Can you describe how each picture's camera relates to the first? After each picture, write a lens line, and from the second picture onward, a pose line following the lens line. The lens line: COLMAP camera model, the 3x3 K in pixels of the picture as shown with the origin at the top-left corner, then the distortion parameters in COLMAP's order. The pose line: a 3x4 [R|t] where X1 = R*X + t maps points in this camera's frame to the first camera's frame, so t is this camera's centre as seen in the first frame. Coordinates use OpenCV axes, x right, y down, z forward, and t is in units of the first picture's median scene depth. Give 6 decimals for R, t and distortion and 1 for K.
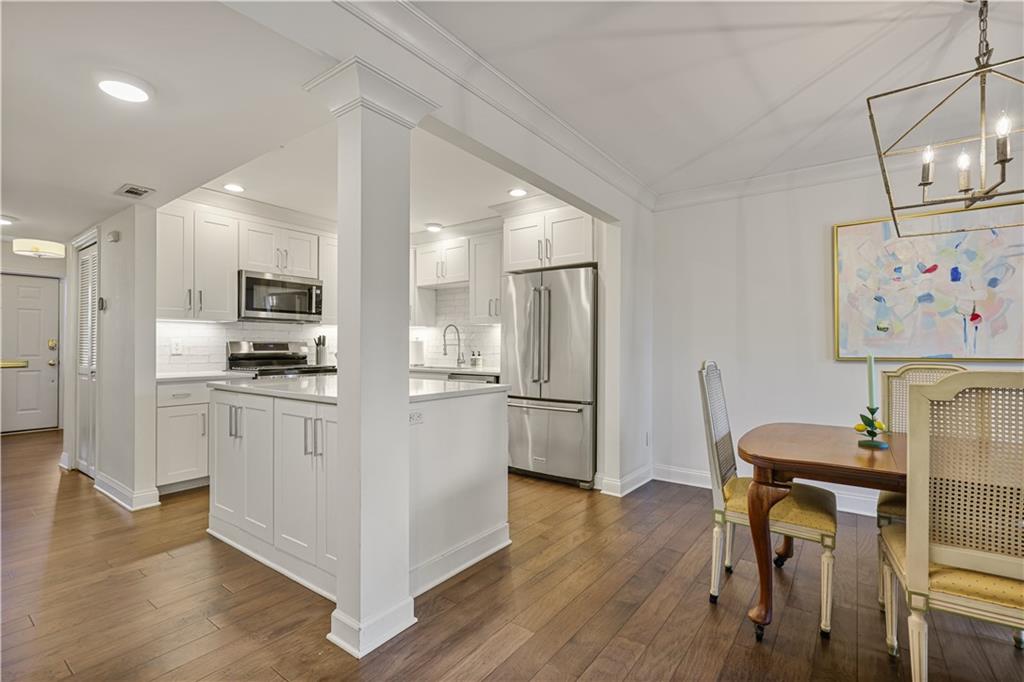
lens RADIAL K [[466.9, 0, 508.4], [0, 466.9, 342.0], [0, 0, 1]] dist [-0.000486, -0.000300]
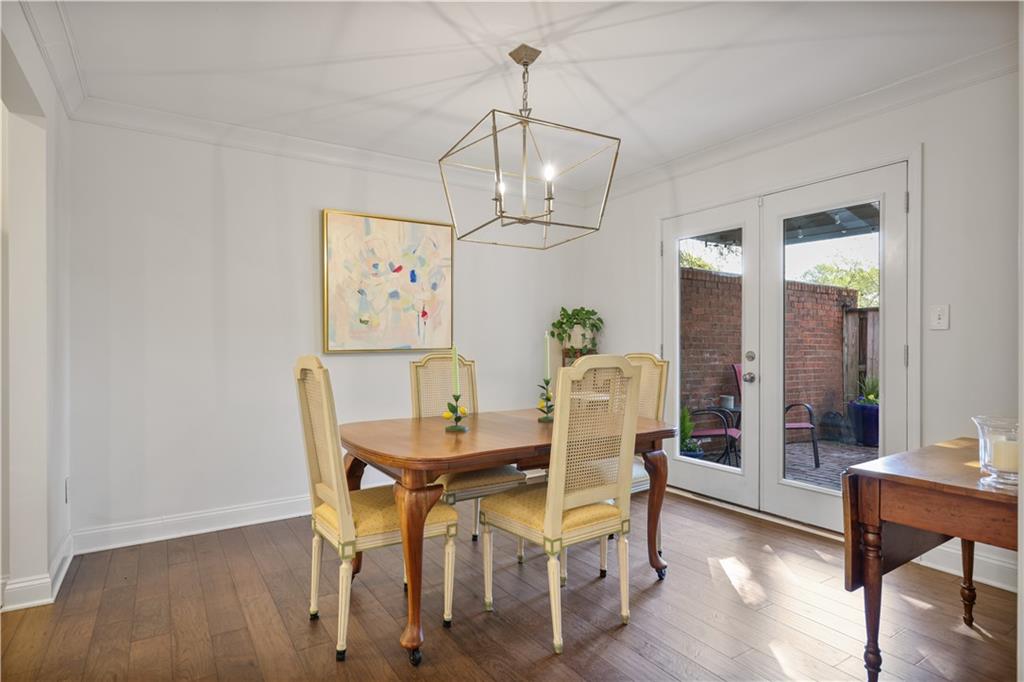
lens RADIAL K [[559.2, 0, 514.2], [0, 559.2, 340.7], [0, 0, 1]] dist [0.000375, 0.001002]
pose [[0.348148, -0.003116, 0.937434, -0.351055], [-0.005235, 0.999972, 0.005268, 0.008204], [-0.937425, -0.006742, 0.348122, 0.398070]]
